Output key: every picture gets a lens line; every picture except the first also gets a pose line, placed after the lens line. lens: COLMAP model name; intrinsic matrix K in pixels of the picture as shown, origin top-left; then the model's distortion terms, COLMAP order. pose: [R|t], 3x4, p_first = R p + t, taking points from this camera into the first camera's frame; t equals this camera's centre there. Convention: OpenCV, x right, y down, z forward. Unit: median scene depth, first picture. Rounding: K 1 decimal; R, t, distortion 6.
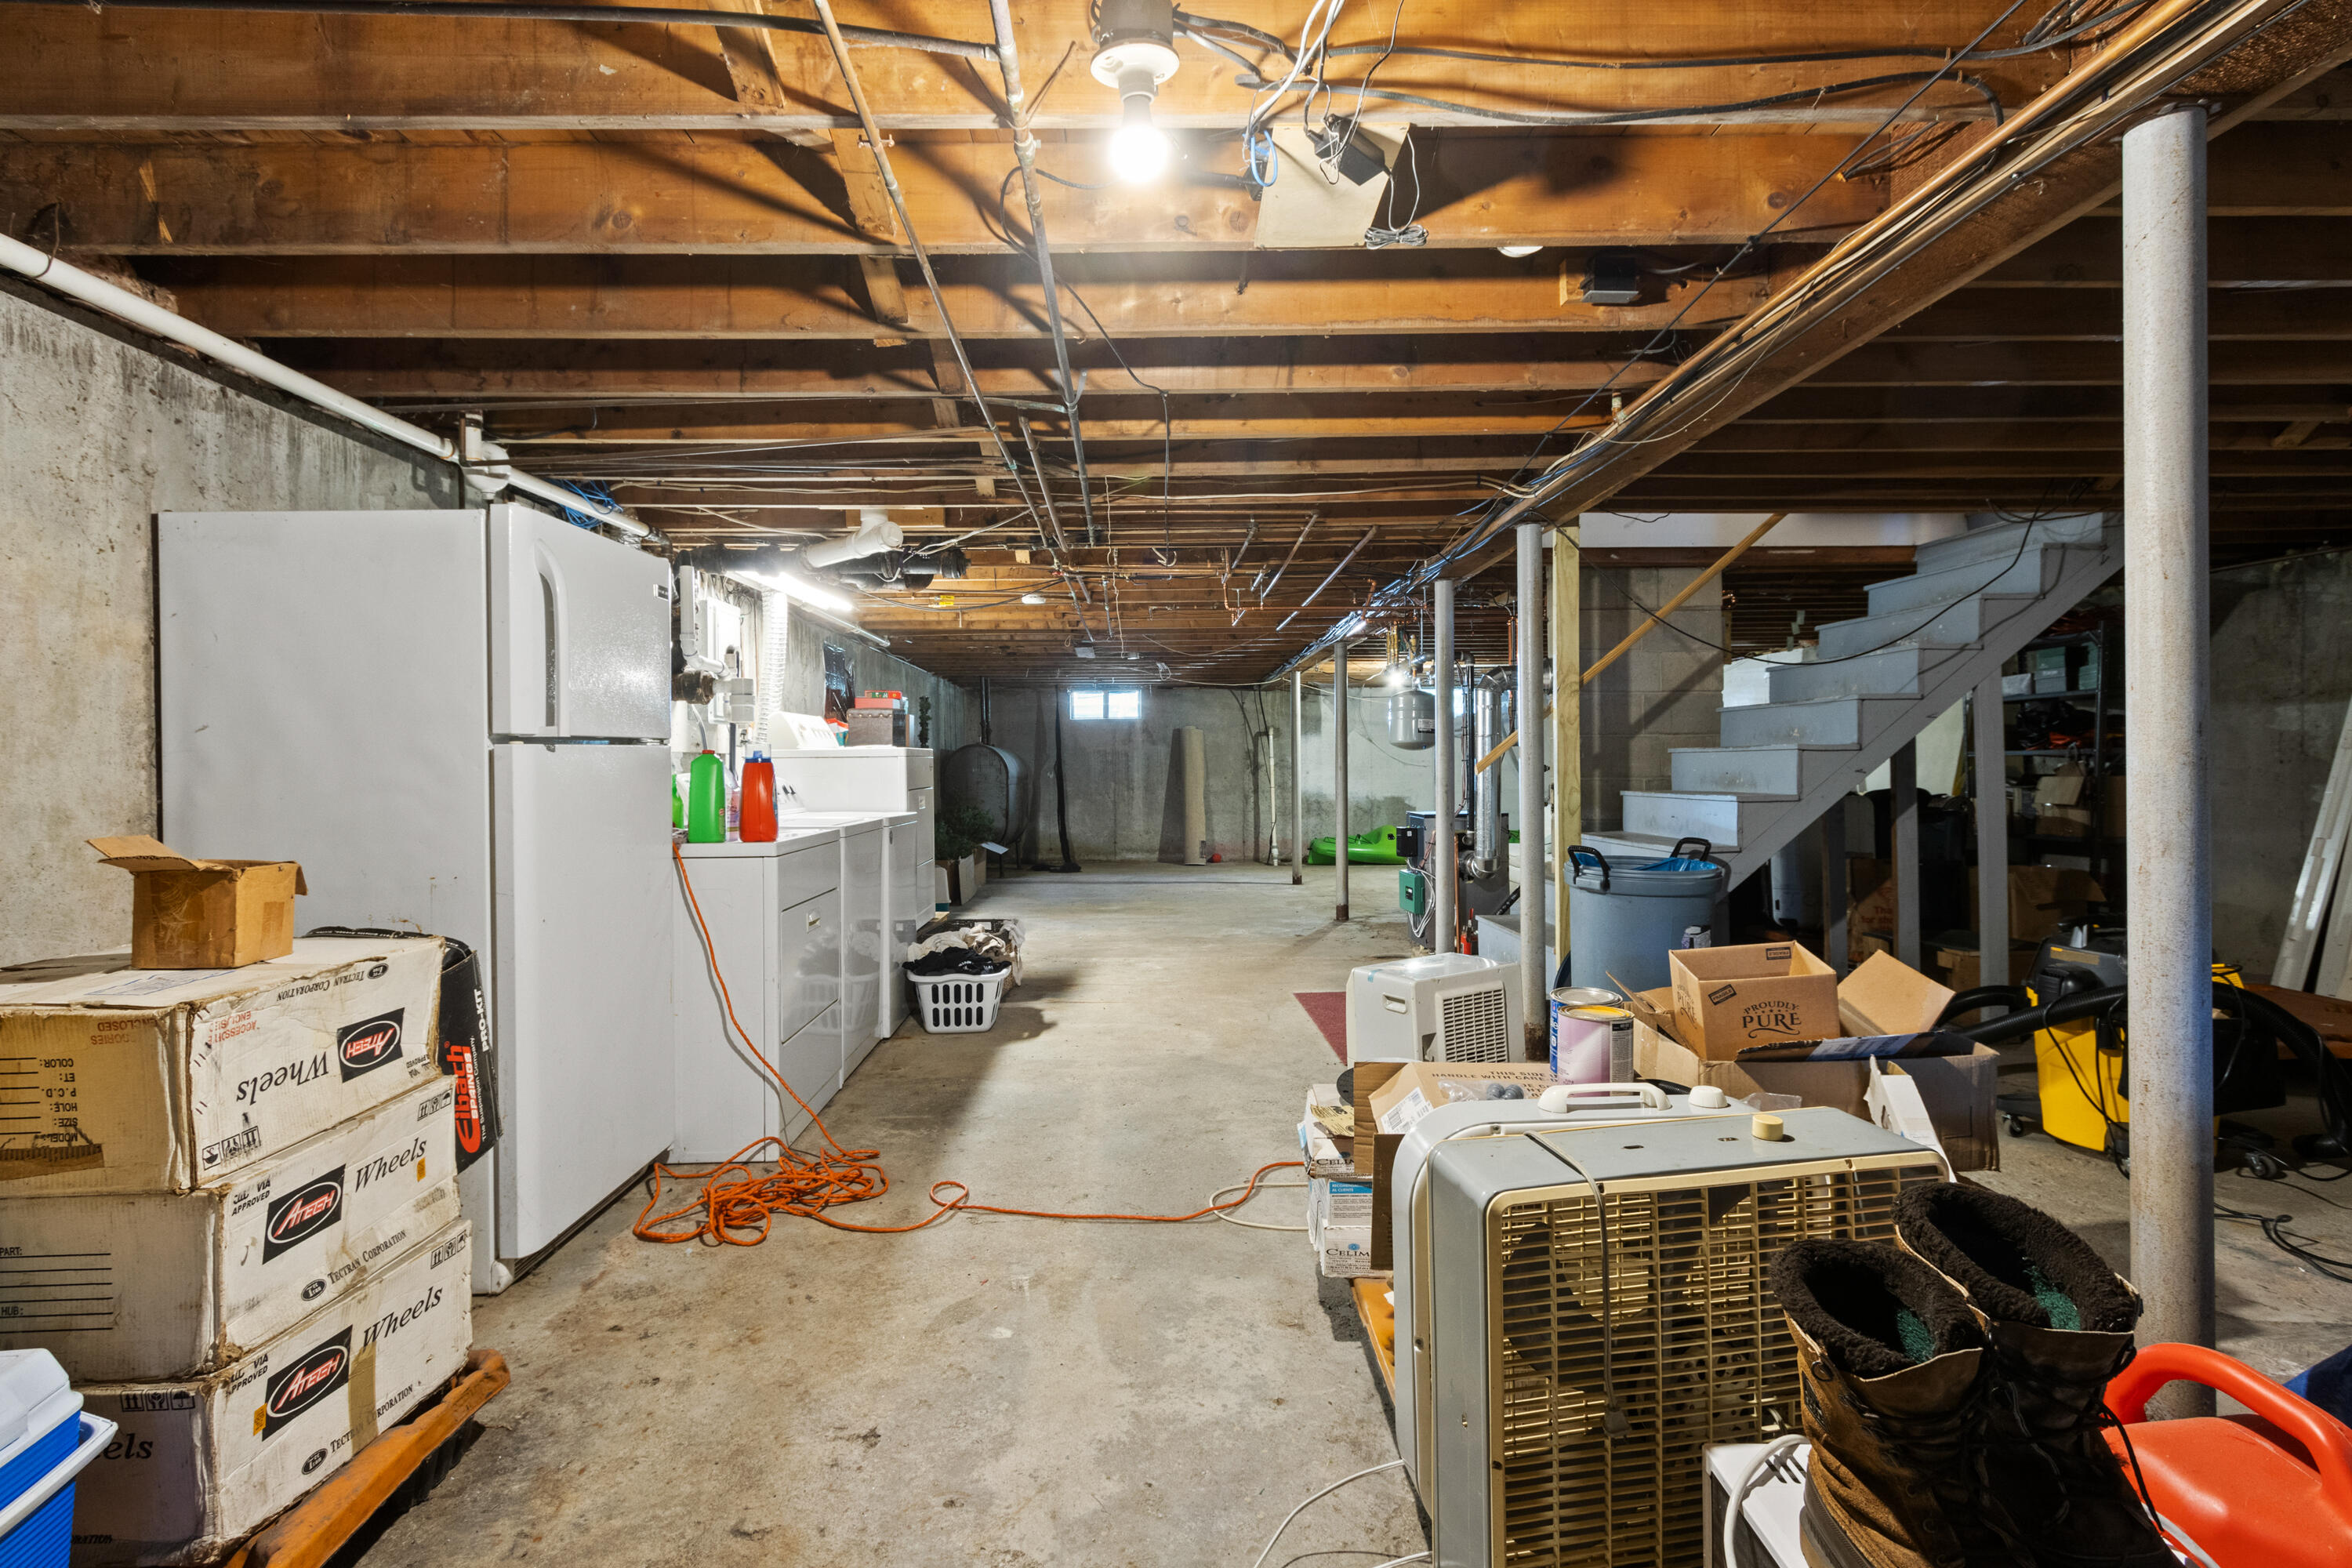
lens RADIAL K [[1157.1, 0, 1175.1], [0, 1157.1, 774.1], [0, 0, 1]] dist [0.006768, 0.000863]
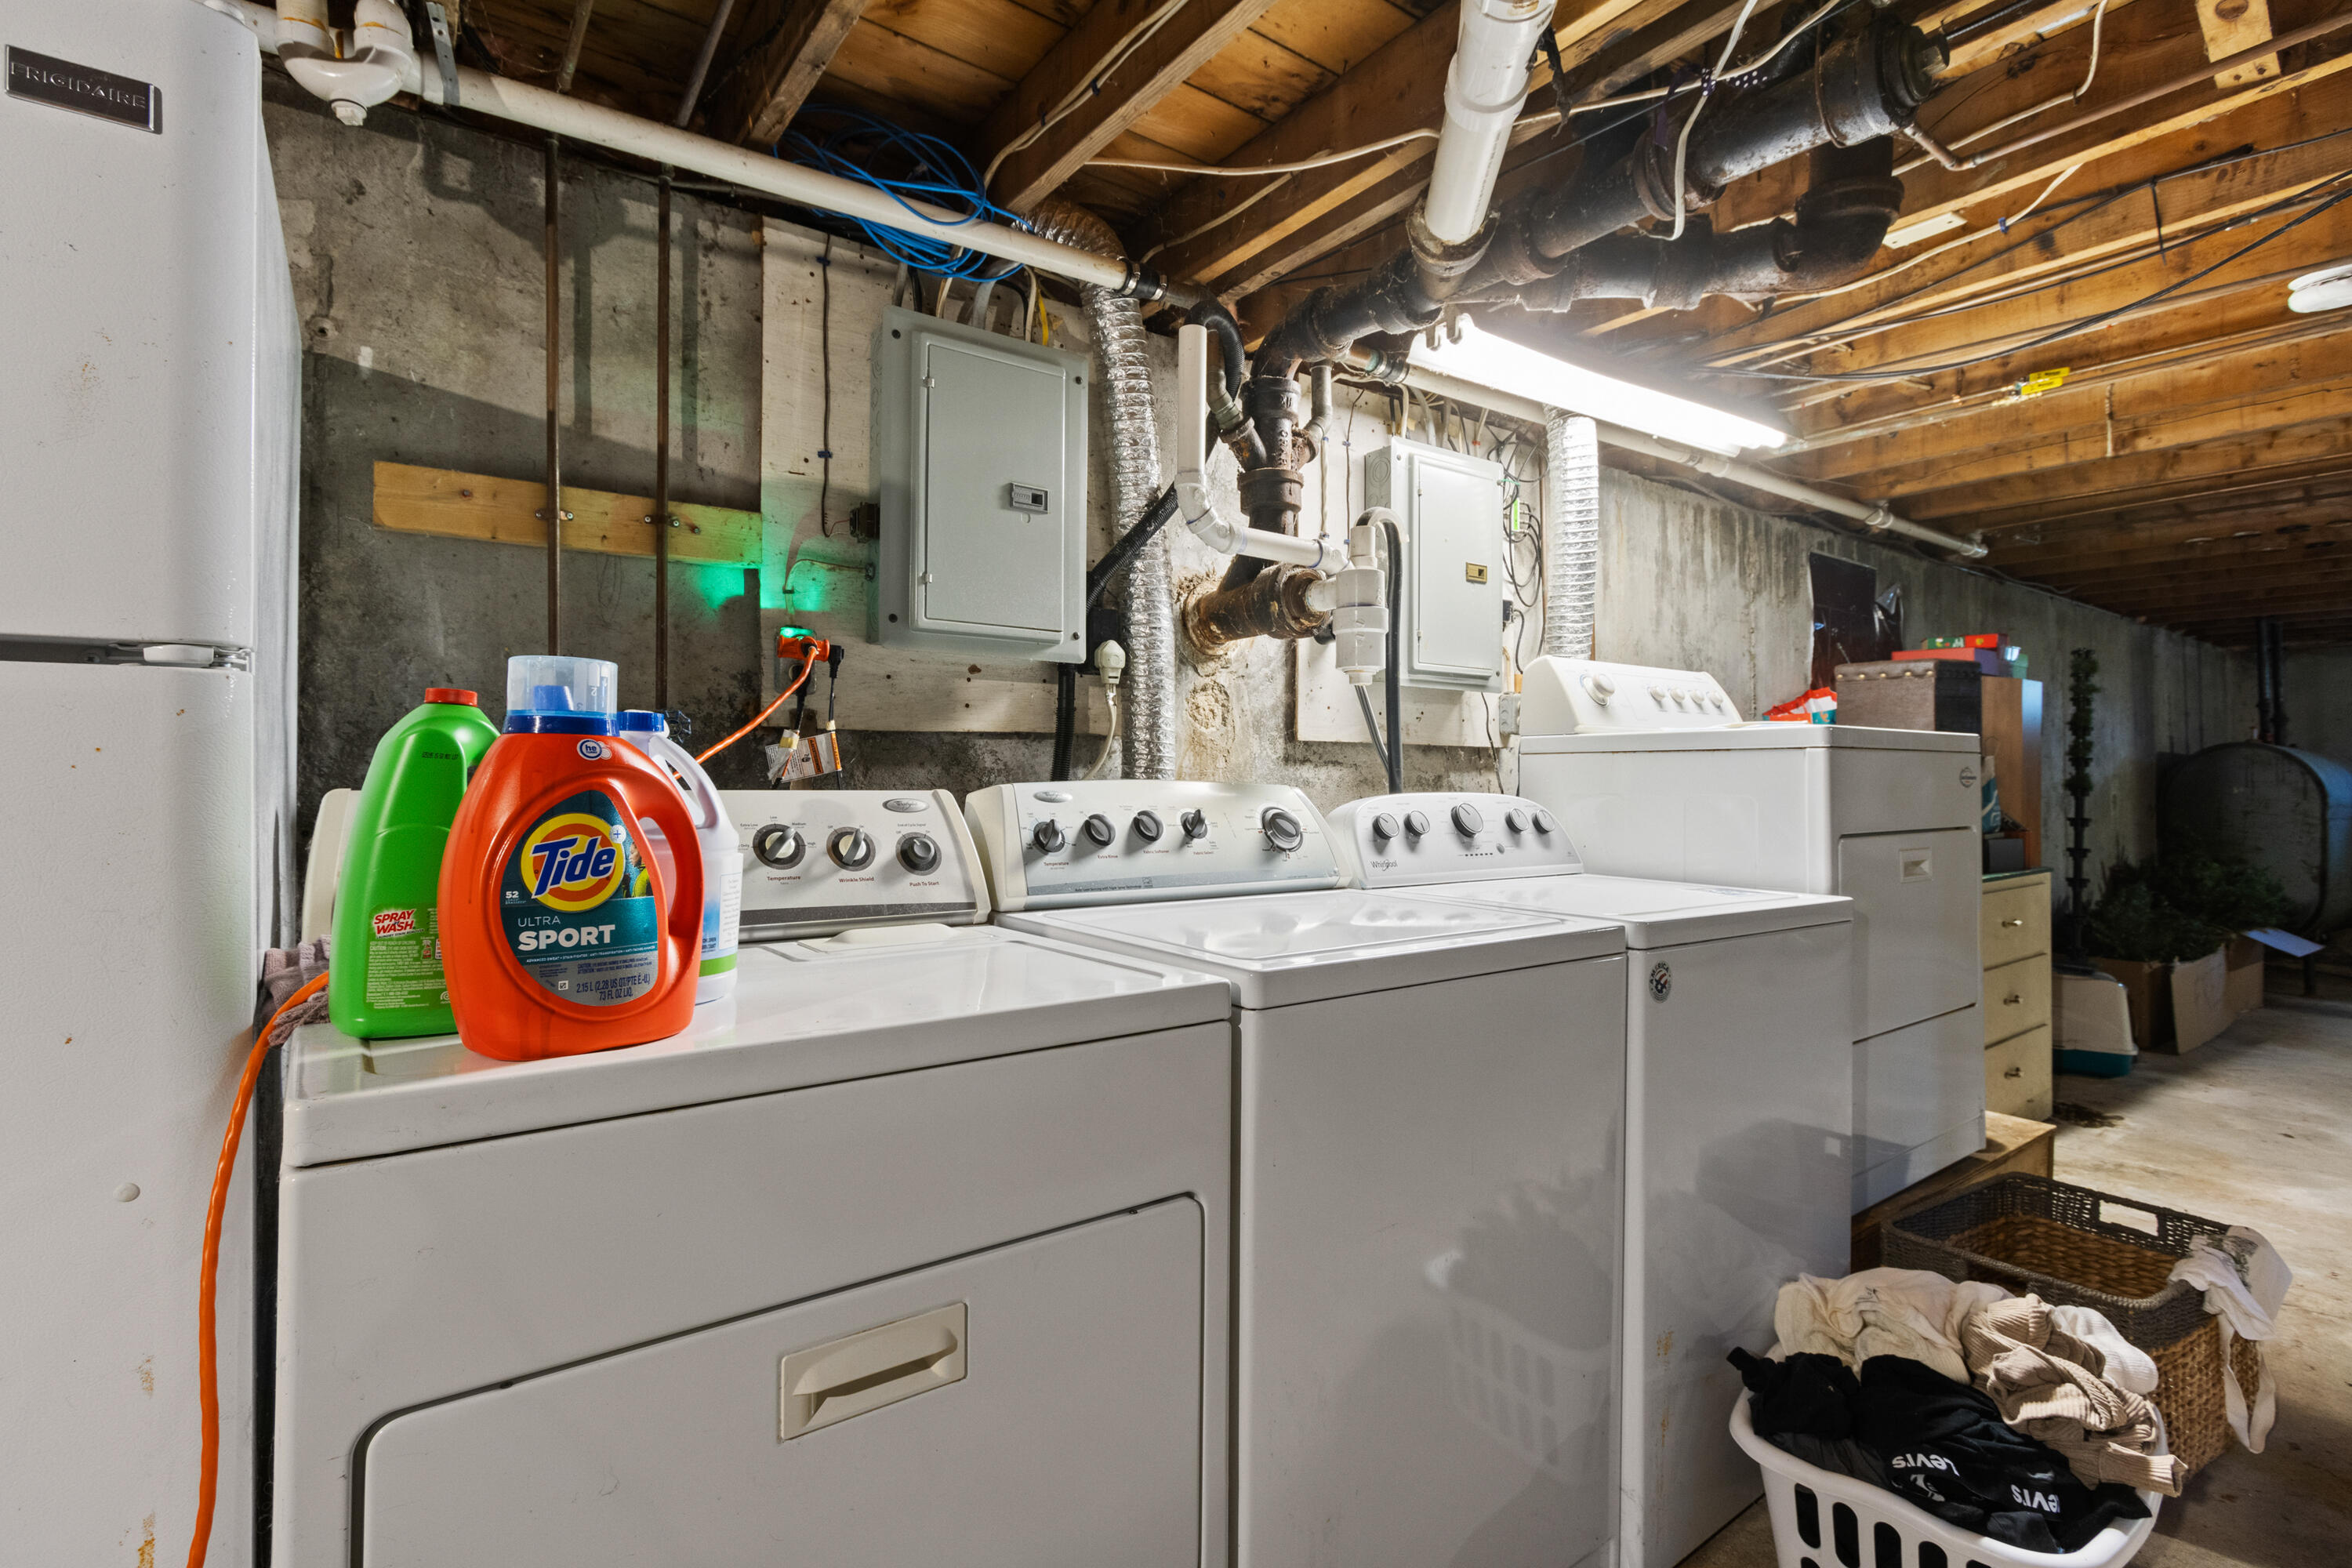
lens RADIAL K [[1157.1, 0, 1159.1], [0, 1157.1, 785.5], [0, 0, 1]] dist [0.006768, 0.000863]
pose [[0.581271, 0.000769, -0.813710, -0.053422], [-0.007386, 0.999963, -0.004331, 0.000643], [0.813677, 0.008528, 0.581255, 0.623679]]
